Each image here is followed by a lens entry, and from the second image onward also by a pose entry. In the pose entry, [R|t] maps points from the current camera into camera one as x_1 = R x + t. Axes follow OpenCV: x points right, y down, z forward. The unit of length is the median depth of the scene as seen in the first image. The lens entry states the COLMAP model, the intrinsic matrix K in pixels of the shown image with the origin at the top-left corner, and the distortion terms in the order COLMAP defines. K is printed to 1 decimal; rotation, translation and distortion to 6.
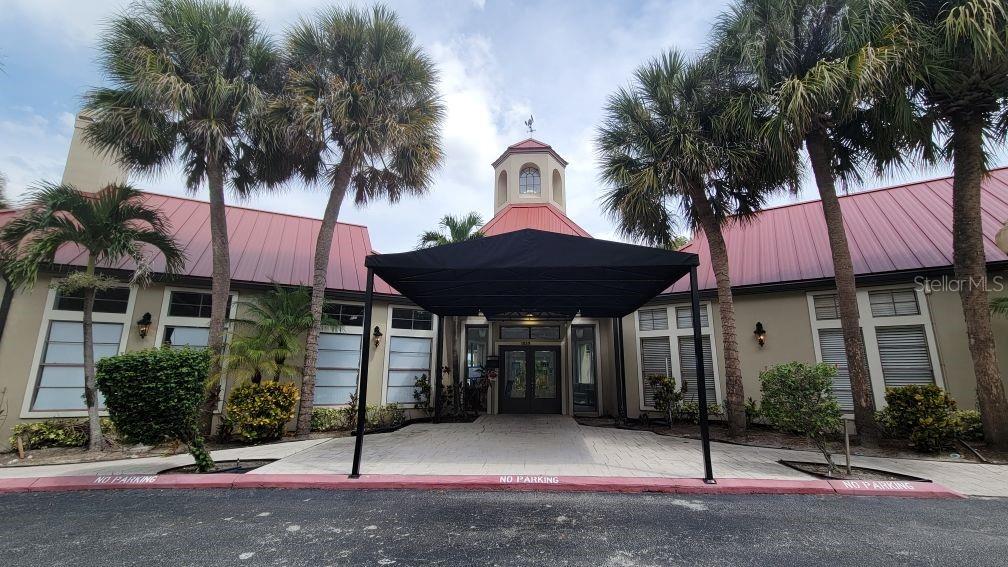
lens RADIAL K [[416.3, 0, 507.4], [0, 416.3, 282.0], [0, 0, 1]] dist [0.001134, -0.002072]
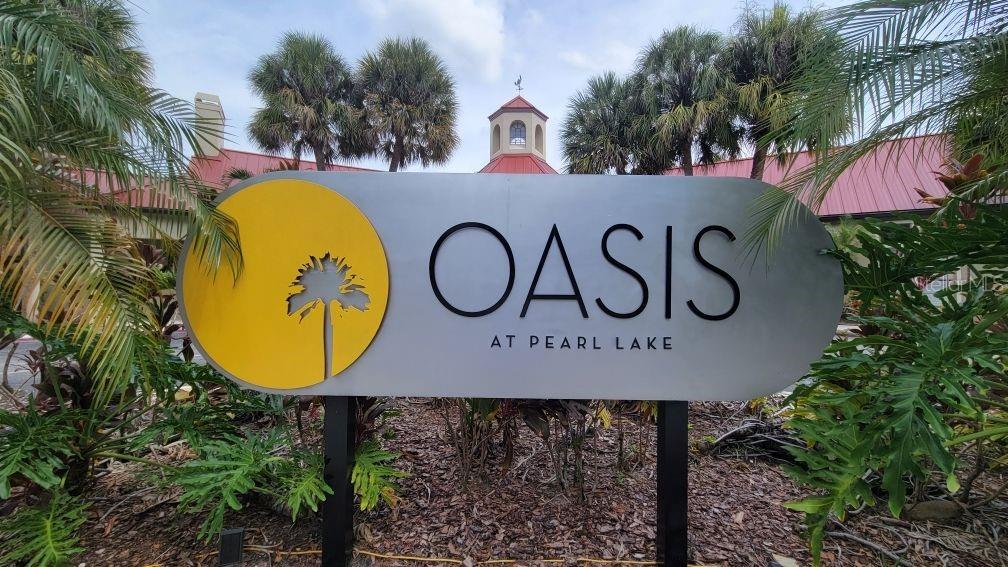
lens RADIAL K [[416.3, 0, 504.4], [0, 416.3, 281.6], [0, 0, 1]] dist [0.001134, -0.002072]
pose [[0.999863, 0.002531, 0.016355, -0.007517], [-0.005894, 0.977895, 0.209014, -0.066293], [-0.015465, -0.209082, 0.977776, -0.355495]]
